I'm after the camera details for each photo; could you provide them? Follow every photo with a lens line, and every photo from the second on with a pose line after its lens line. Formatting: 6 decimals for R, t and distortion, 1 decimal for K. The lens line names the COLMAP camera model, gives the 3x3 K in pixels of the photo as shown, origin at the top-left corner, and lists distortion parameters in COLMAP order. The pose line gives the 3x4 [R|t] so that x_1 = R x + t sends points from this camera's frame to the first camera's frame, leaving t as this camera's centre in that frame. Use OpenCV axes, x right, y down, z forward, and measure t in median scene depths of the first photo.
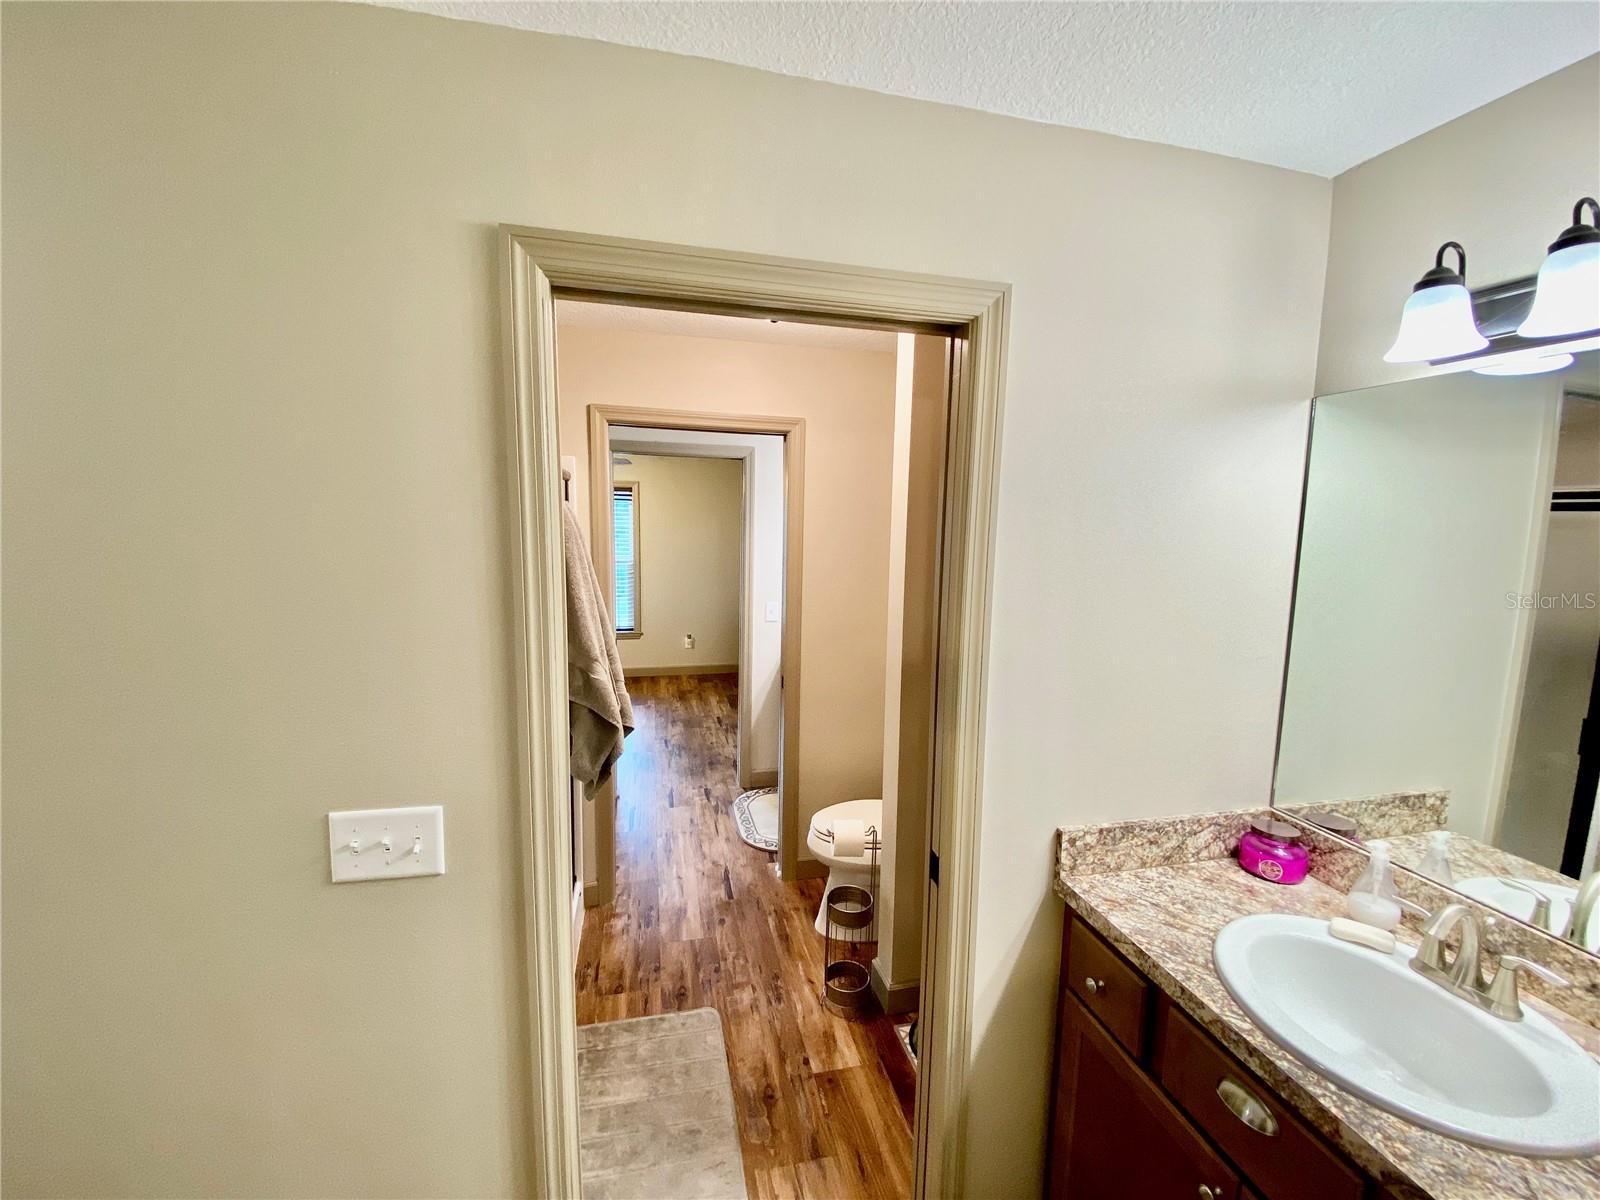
lens RADIAL K [[650.9, 0, 808.6], [0, 650.9, 594.7], [0, 0, 1]] dist [0.008225, -0.014474]
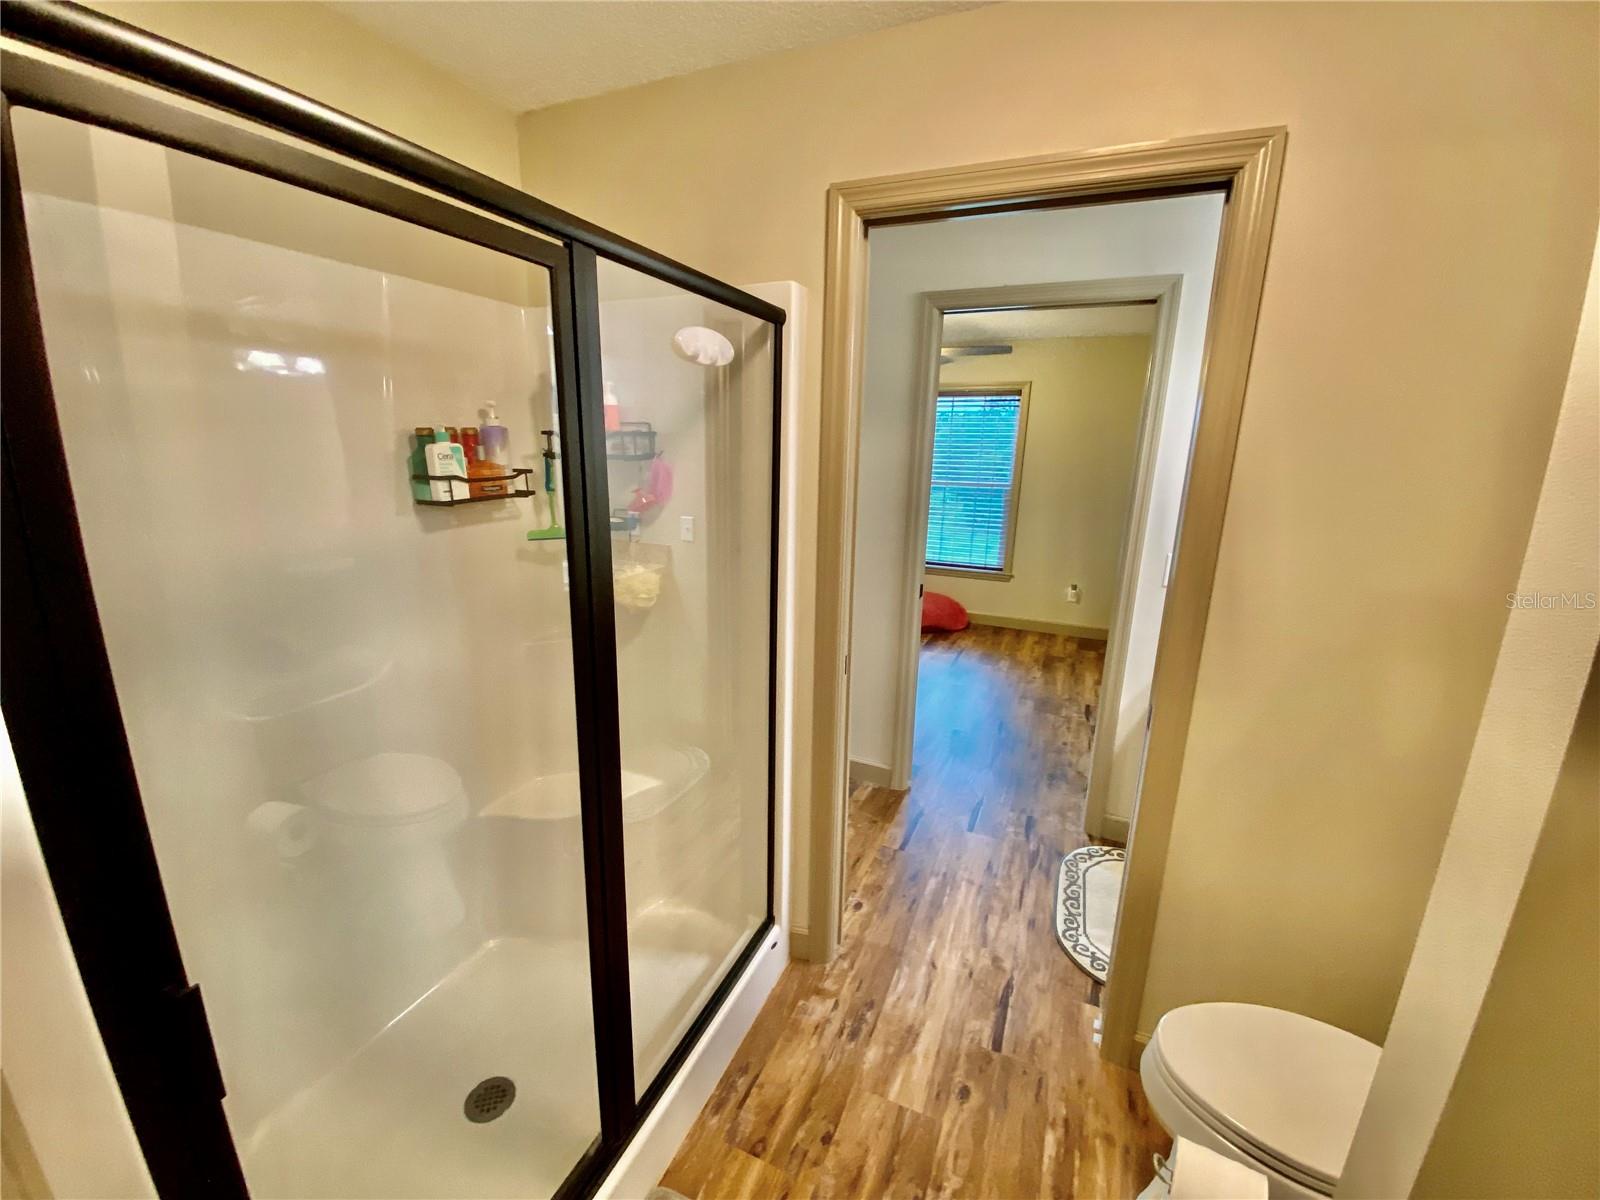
lens RADIAL K [[650.9, 0, 798.5], [0, 650.9, 598.5], [0, 0, 1]] dist [0.008225, -0.014474]
pose [[0.795242, 0.137953, -0.590389, 0.037879], [-0.071410, 0.988304, 0.134744, -0.006138], [0.602072, -0.064994, 0.795792, 0.564512]]
